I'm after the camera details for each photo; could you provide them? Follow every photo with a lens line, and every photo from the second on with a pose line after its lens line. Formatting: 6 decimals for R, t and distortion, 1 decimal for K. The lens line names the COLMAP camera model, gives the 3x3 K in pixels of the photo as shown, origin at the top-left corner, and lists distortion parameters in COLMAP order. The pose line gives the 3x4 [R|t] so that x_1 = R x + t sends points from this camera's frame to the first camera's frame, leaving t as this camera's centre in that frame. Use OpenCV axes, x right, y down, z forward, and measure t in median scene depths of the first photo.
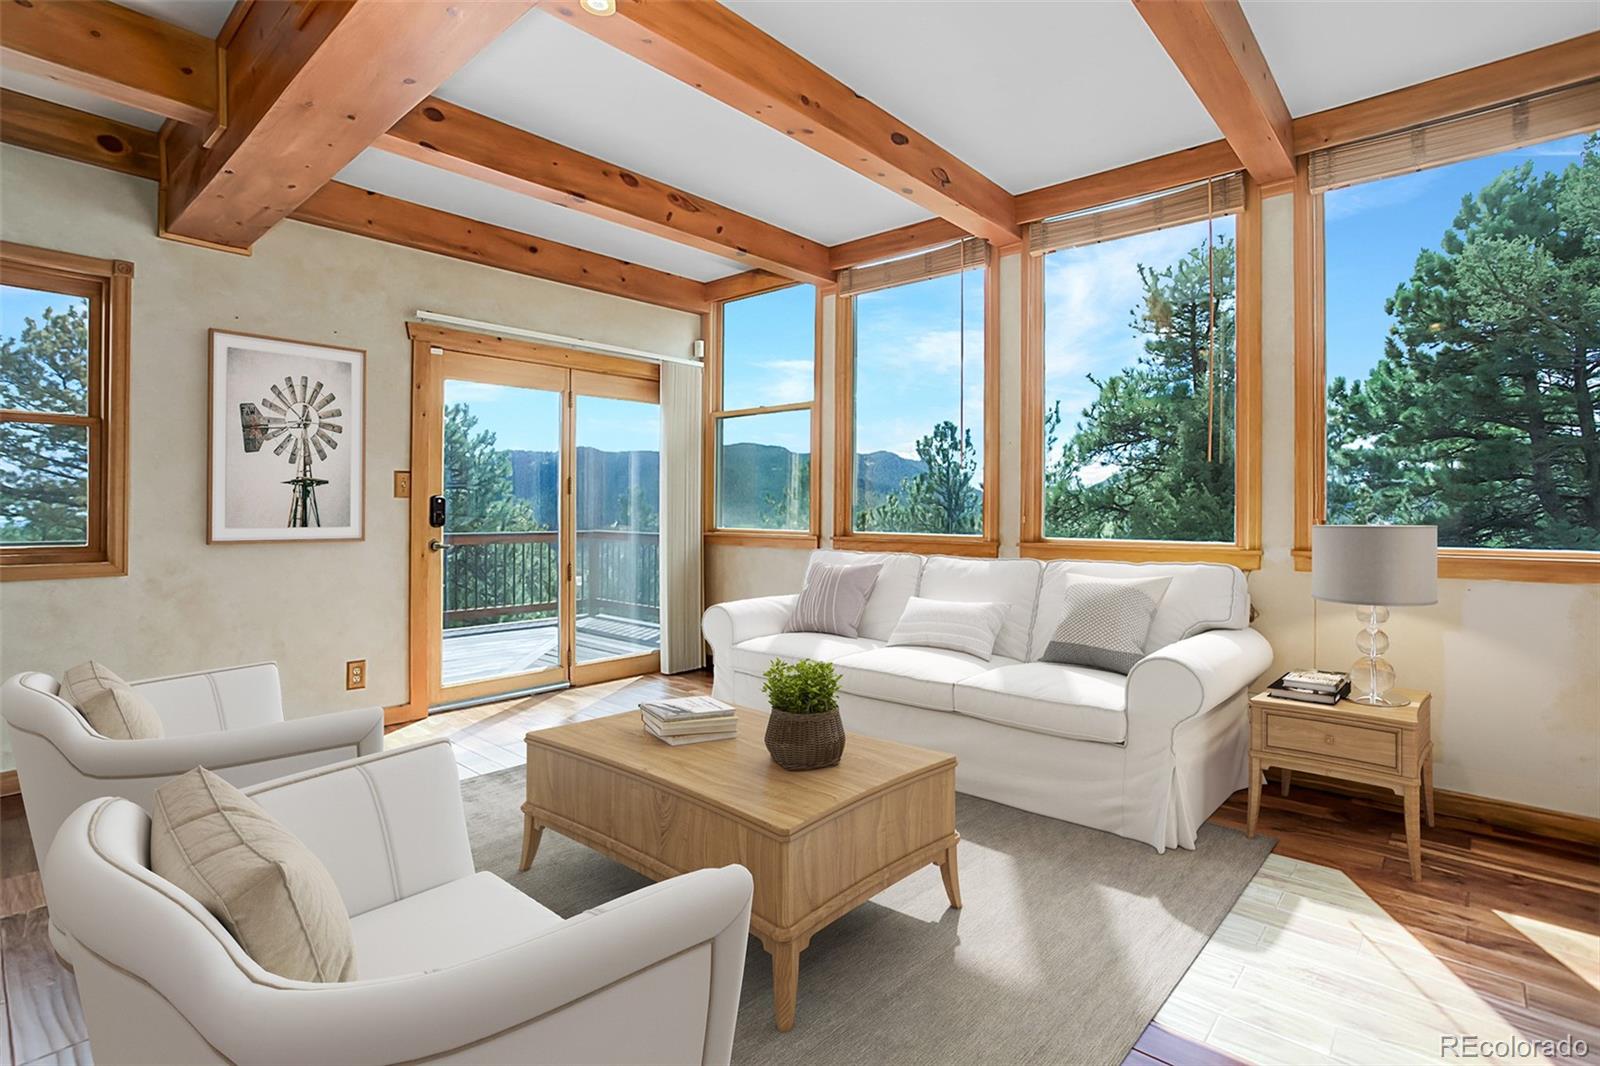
lens RADIAL K [[784.8, 0, 792.2], [0, 784.8, 499.0], [0, 0, 1]] dist [-0.041921, 0.000711]
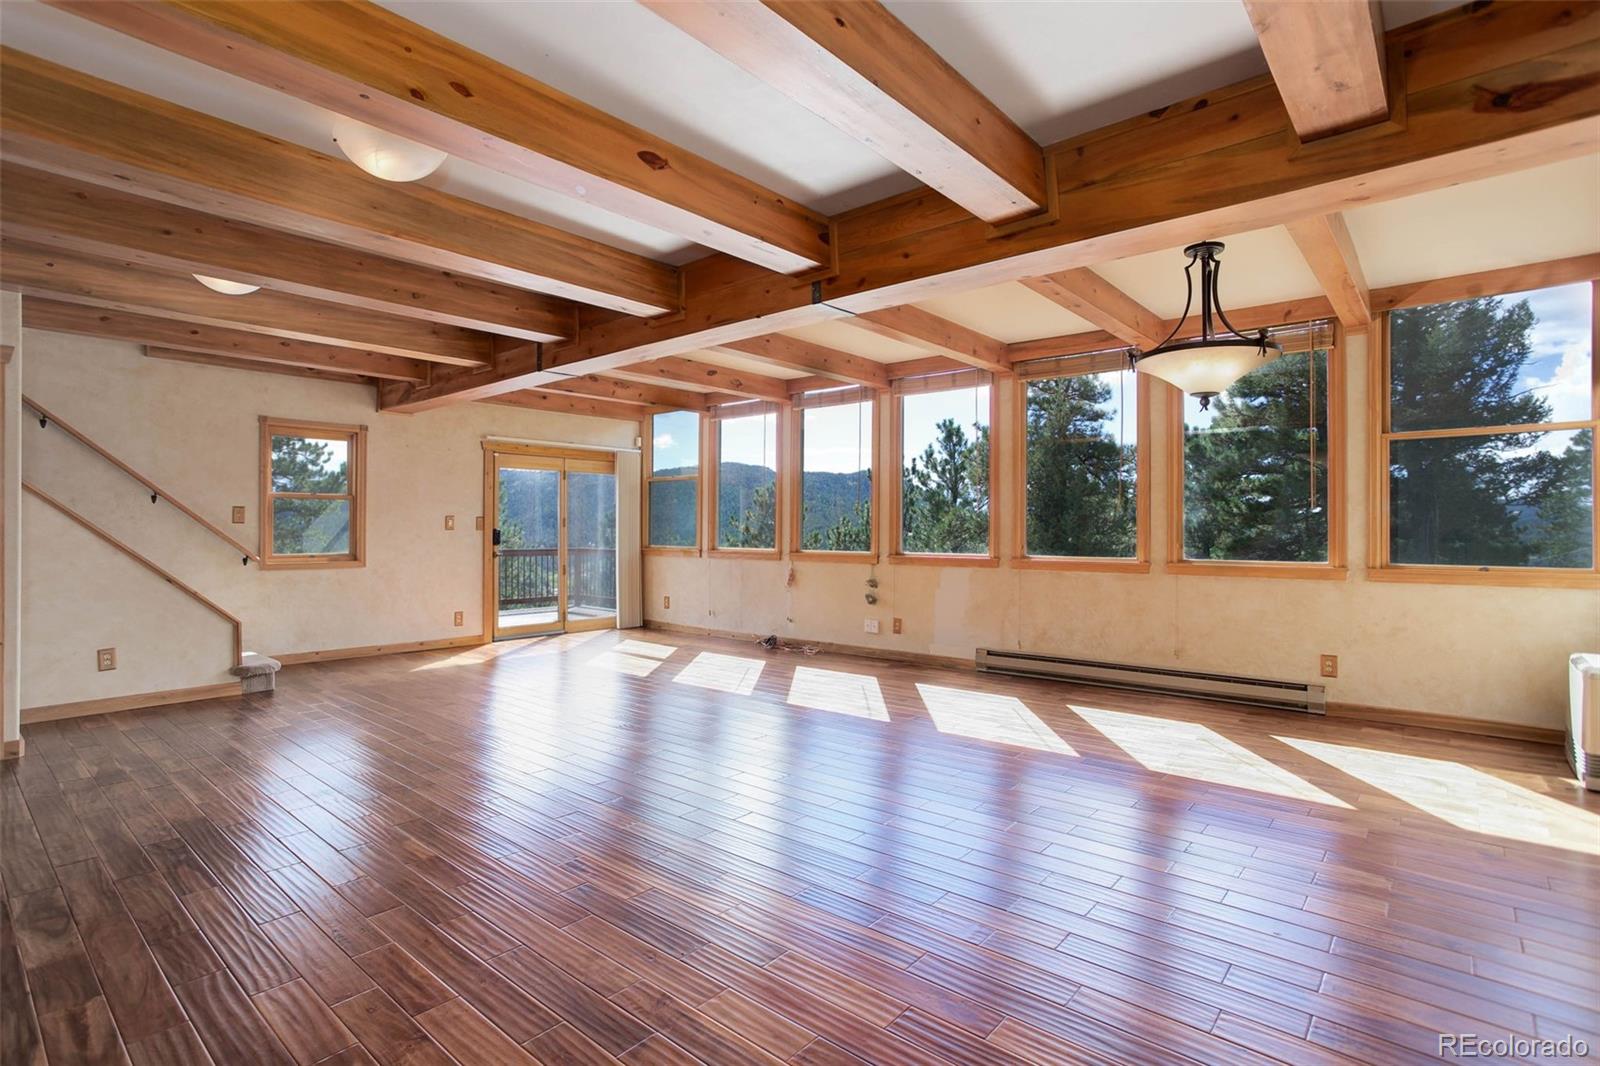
lens RADIAL K [[785.0, 0, 789.3], [0, 785.0, 533.2], [0, 0, 1]] dist [-0.065917, 0.037428]
pose [[0.999479, -0.001380, 0.032254, 0.186381], [0.000791, 0.999833, 0.018262, -0.025943], [-0.032274, -0.018227, 0.999313, -0.856840]]
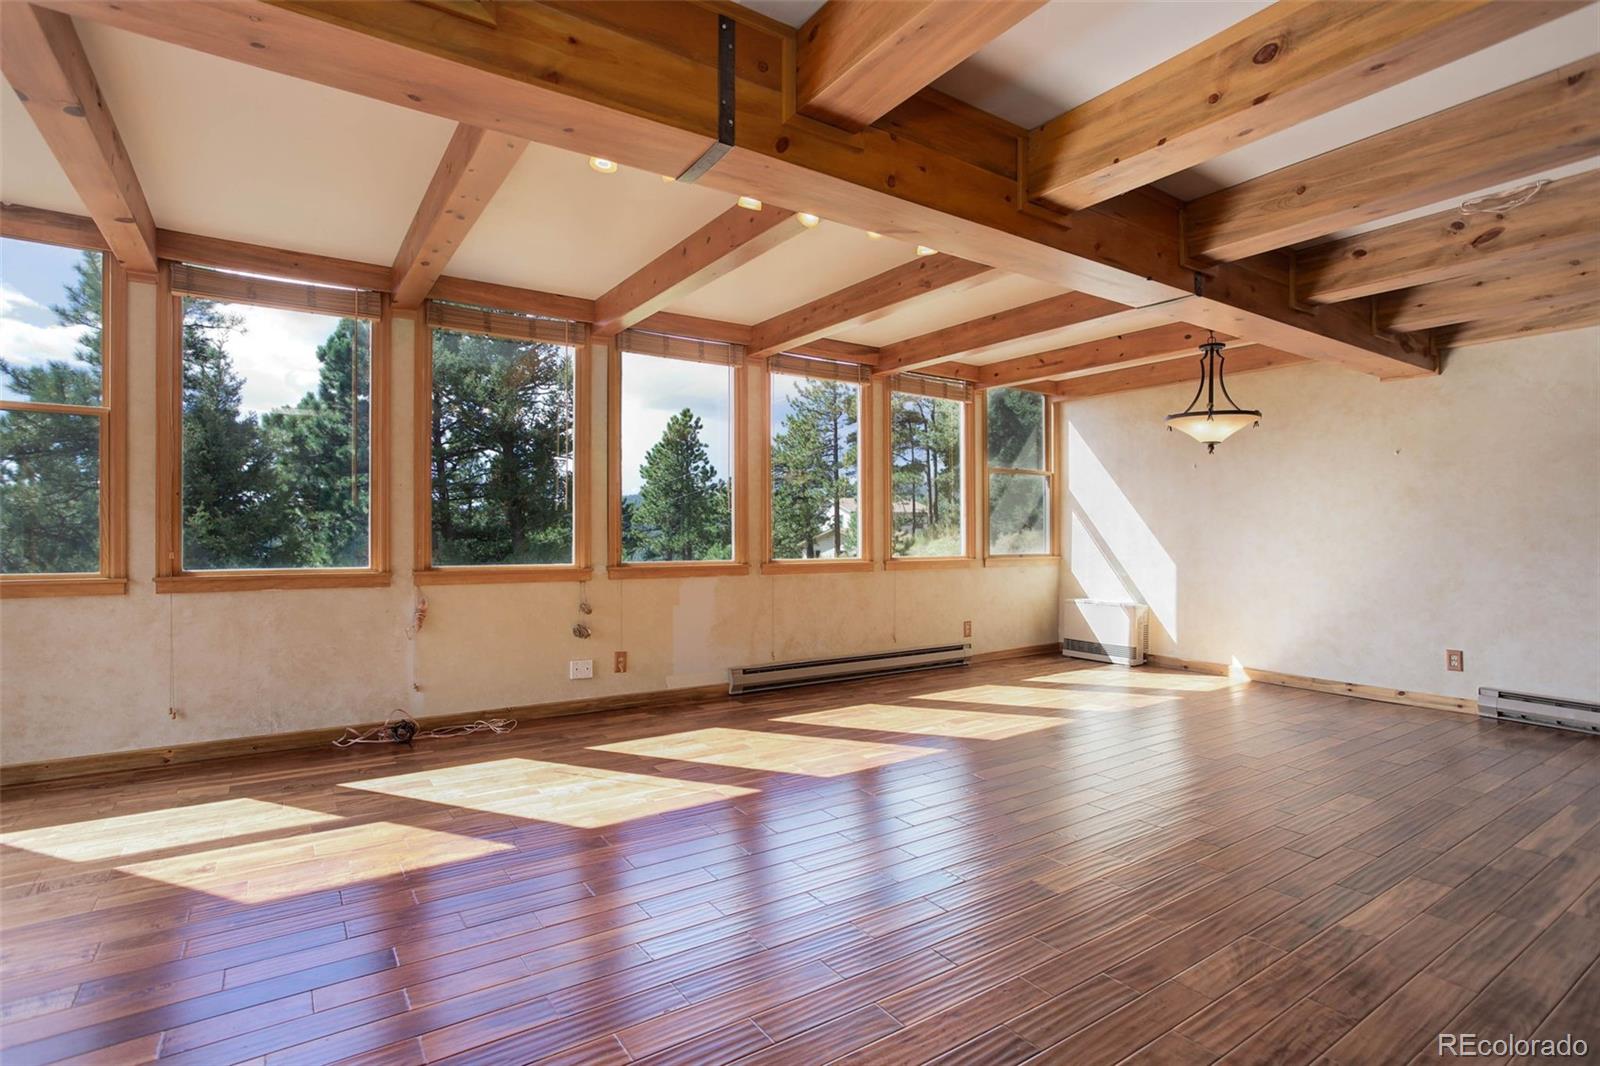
lens RADIAL K [[785.0, 0, 789.3], [0, 785.0, 533.2], [0, 0, 1]] dist [-0.065917, 0.037428]
pose [[0.241793, -0.005264, 0.970314, -0.583345], [-0.013209, 0.999875, 0.008715, -0.016410], [-0.970238, -0.014924, 0.241693, 0.146813]]
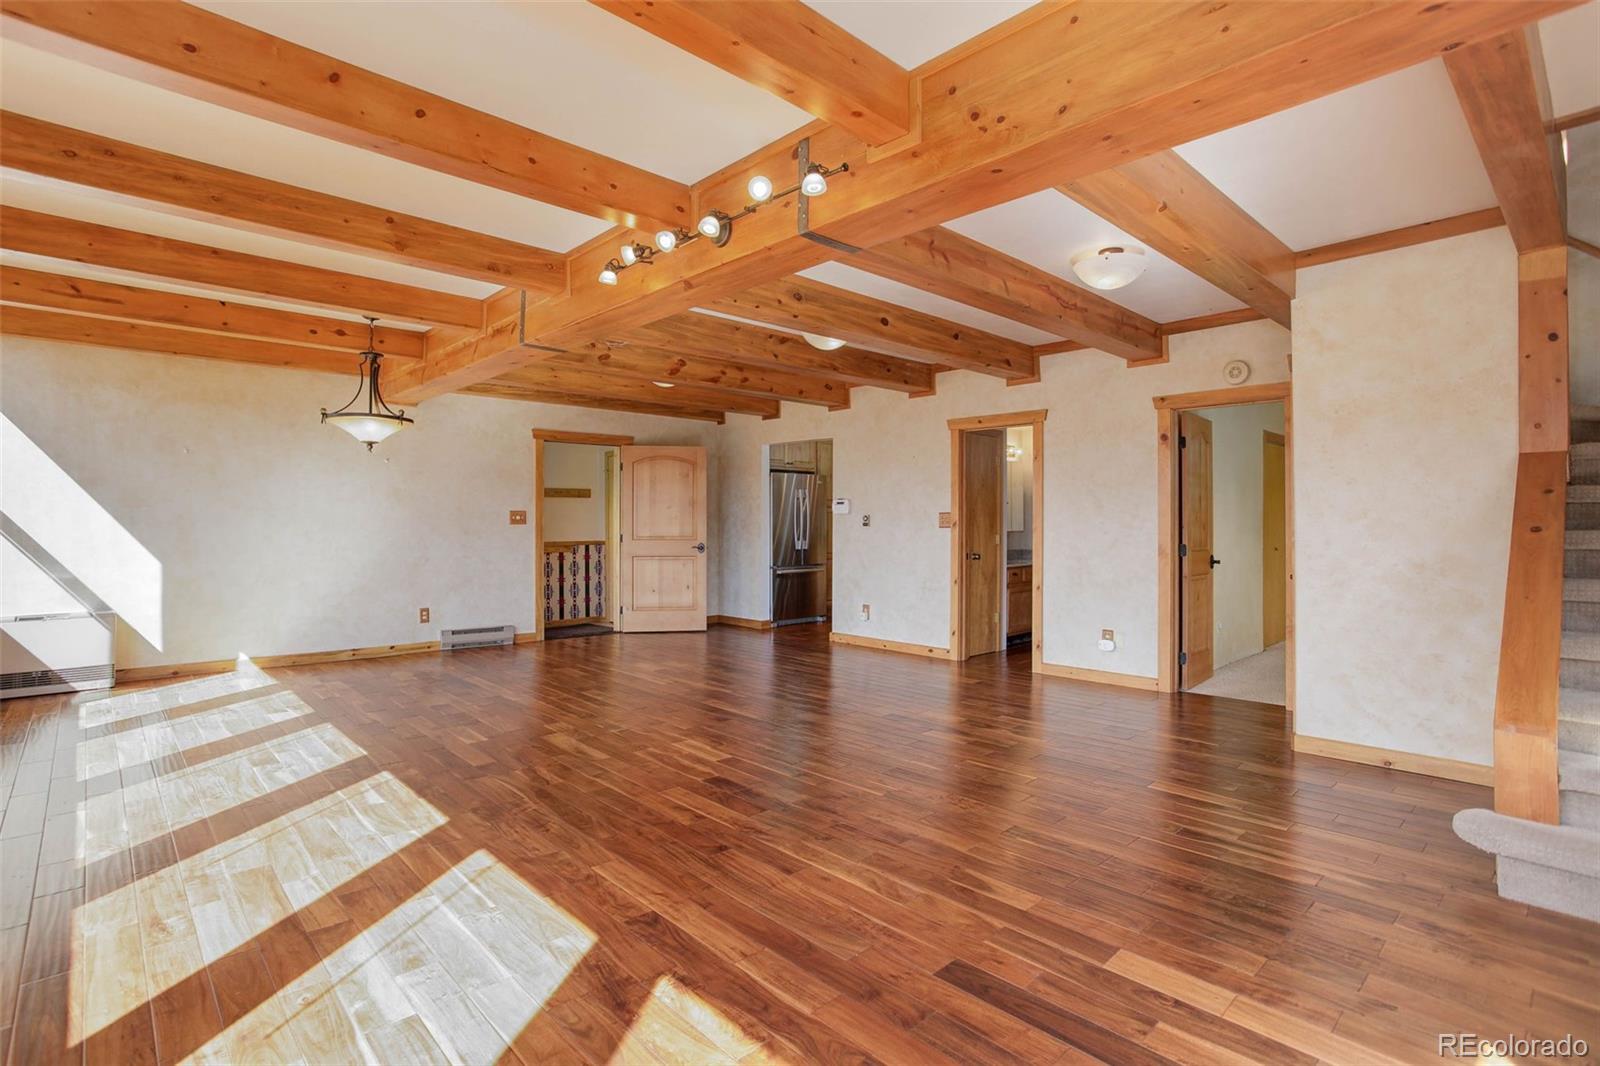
lens RADIAL K [[785.0, 0, 789.3], [0, 785.0, 533.2], [0, 0, 1]] dist [-0.065917, 0.037428]
pose [[-0.996850, -0.007568, 0.078949, -0.136375], [-0.007353, 0.999968, 0.003022, -0.009694], [-0.078970, 0.002432, -0.996874, 0.946915]]
